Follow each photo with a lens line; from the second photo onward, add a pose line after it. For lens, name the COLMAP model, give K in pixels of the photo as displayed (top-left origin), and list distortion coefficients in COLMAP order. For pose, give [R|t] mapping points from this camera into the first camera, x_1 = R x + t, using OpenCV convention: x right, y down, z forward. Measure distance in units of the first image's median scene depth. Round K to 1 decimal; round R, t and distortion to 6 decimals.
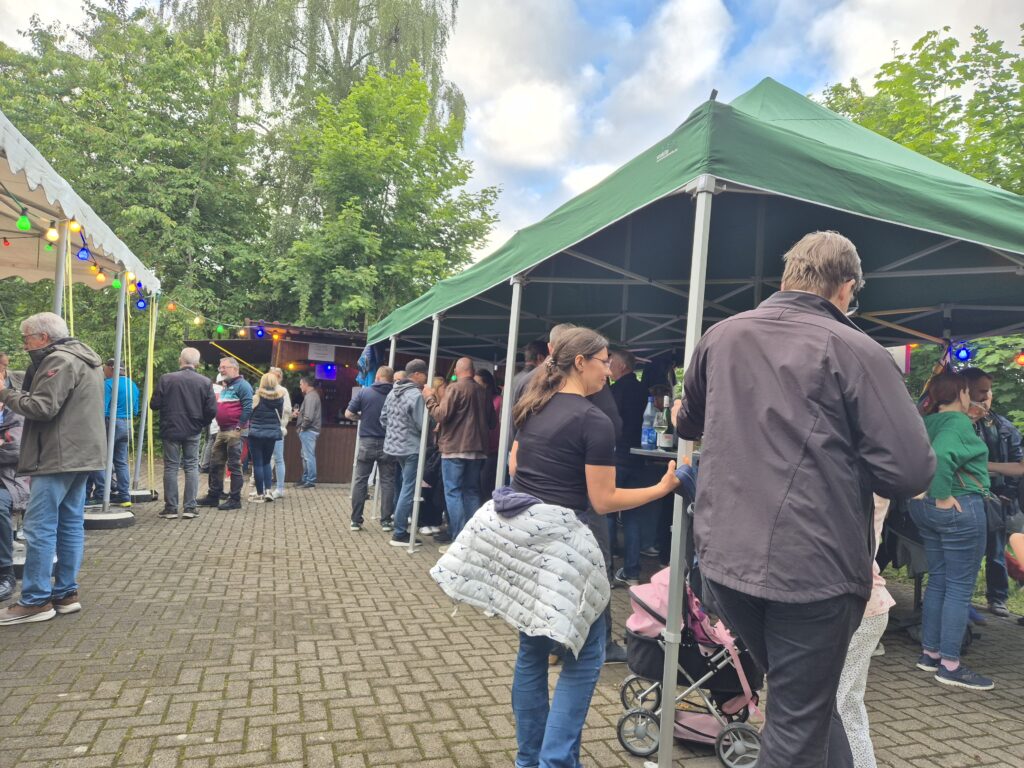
lens RADIAL K [[682.1, 0, 523.8], [0, 682.1, 386.0], [0, 0, 1]] dist [0.071168, -0.049682]
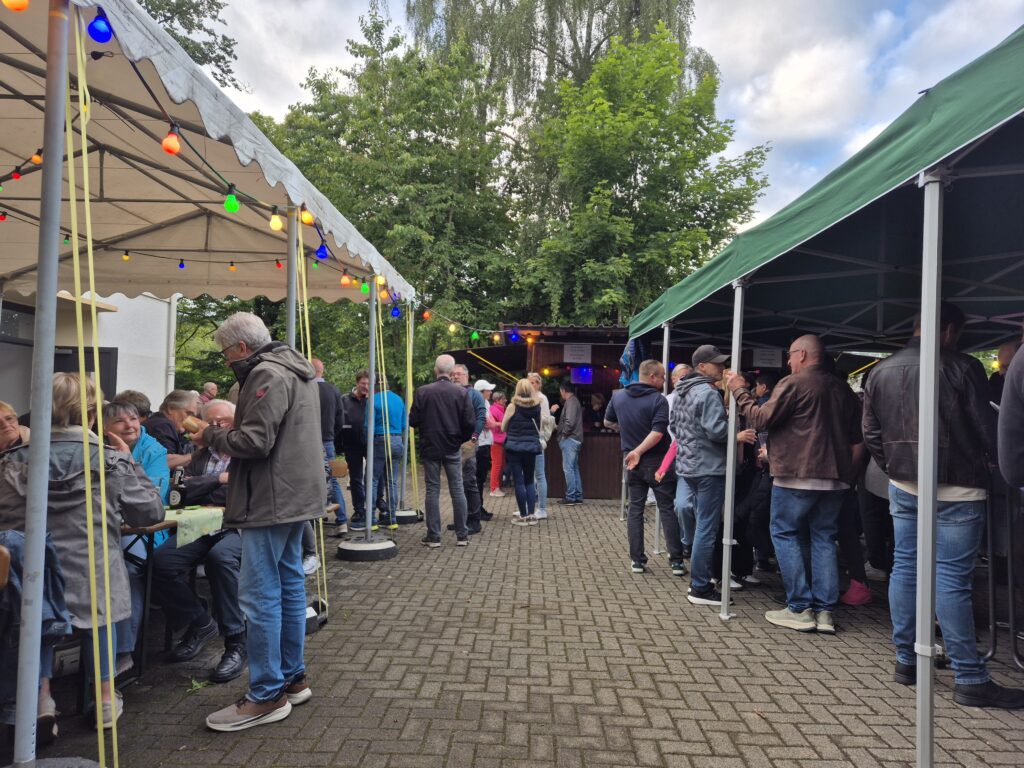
lens RADIAL K [[684.3, 0, 508.2], [0, 684.3, 382.6], [0, 0, 1]] dist [0.119276, -0.094404]
pose [[0.926889, -0.056257, -0.371096, -0.036656], [0.054078, 0.998404, -0.016286, -0.000339], [0.371420, -0.004973, 0.928452, 0.100057]]
